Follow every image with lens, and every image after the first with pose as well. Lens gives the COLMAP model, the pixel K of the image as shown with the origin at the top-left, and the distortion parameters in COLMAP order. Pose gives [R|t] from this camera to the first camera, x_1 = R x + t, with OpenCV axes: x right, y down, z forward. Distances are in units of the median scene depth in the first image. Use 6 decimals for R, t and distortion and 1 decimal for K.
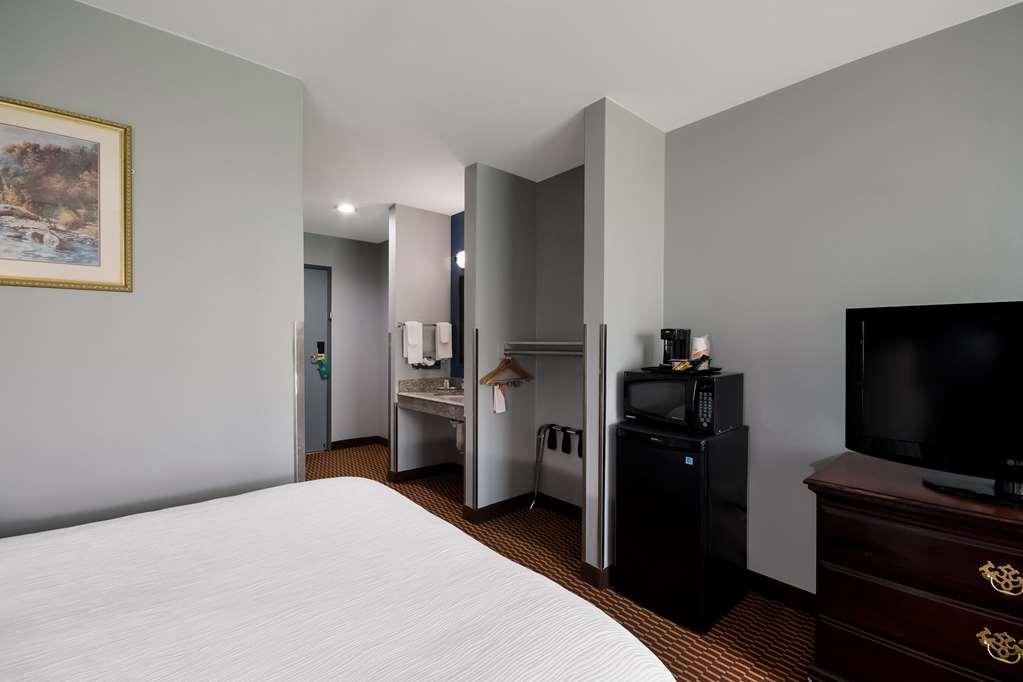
lens RADIAL K [[444.2, 0, 511.5], [0, 444.2, 341.0], [0, 0, 1]] dist [-0.000907, -0.000583]
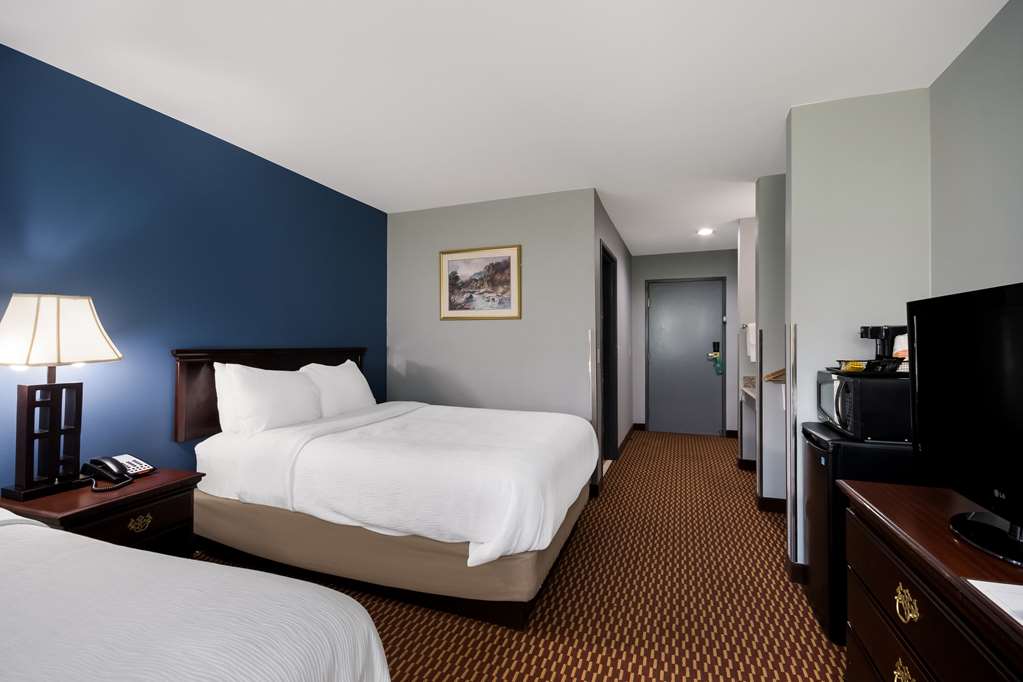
lens RADIAL K [[444.2, 0, 511.5], [0, 444.2, 341.0], [0, 0, 1]] dist [-0.000907, -0.000583]
pose [[0.474636, -0.002972, -0.880177, 1.112009], [0.000488, 0.999995, -0.003113, 0.005683], [0.880182, 0.001048, 0.474635, -0.092950]]
